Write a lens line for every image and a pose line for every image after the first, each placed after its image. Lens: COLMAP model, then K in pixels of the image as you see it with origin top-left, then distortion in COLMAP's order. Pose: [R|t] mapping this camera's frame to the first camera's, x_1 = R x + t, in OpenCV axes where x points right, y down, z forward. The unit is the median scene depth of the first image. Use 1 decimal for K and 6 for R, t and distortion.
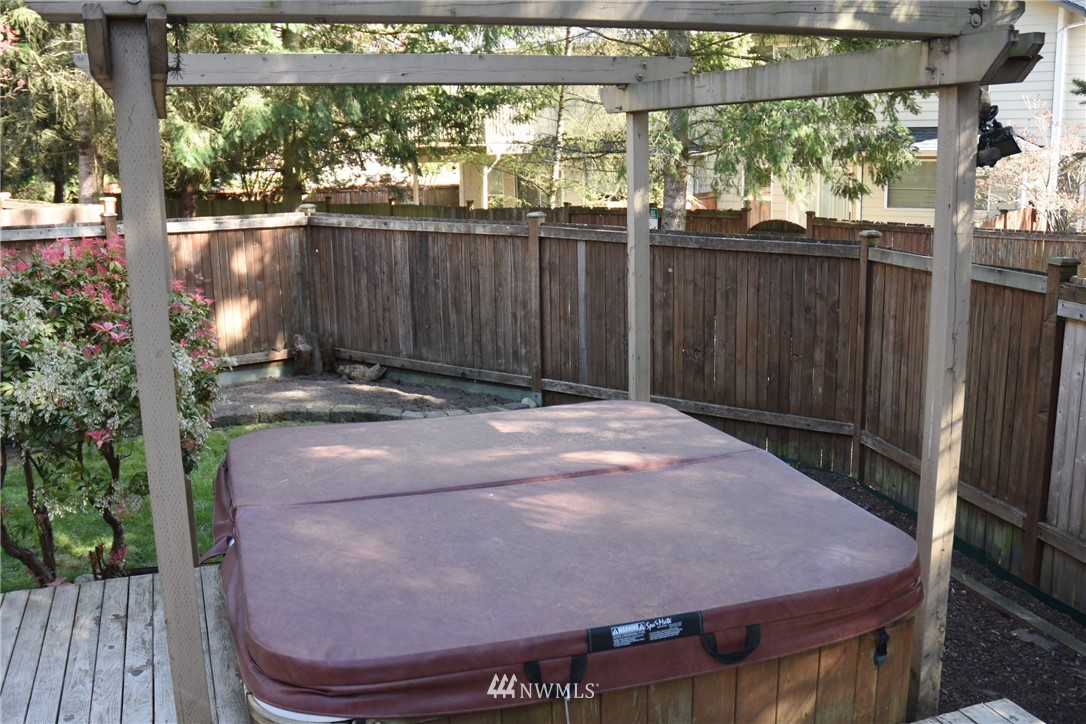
lens RADIAL K [[1057.8, 0, 543.0], [0, 1057.8, 362.0], [0, 0, 1]] dist [-0.074614, 0.023780]
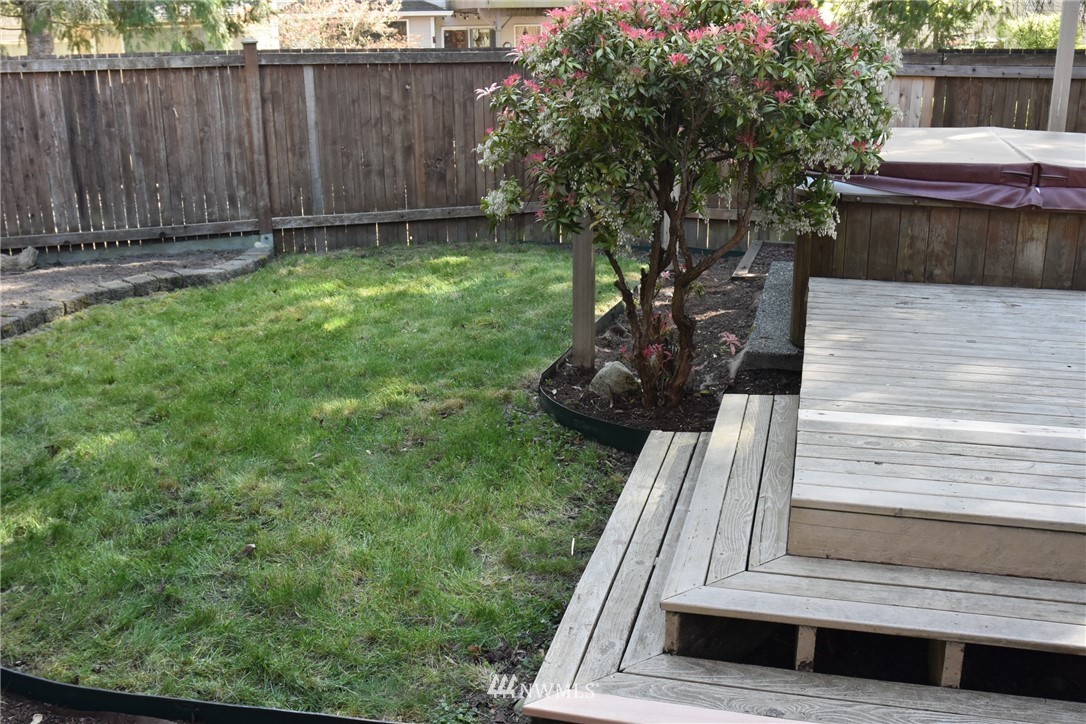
lens RADIAL K [[1057.8, 0, 543.0], [0, 1057.8, 362.0], [0, 0, 1]] dist [-0.074614, 0.023780]
pose [[0.563299, -0.245786, 0.788849, -0.651147], [0.171463, 0.968720, 0.179392, 0.013568], [-0.808266, 0.034207, 0.587822, 0.255592]]
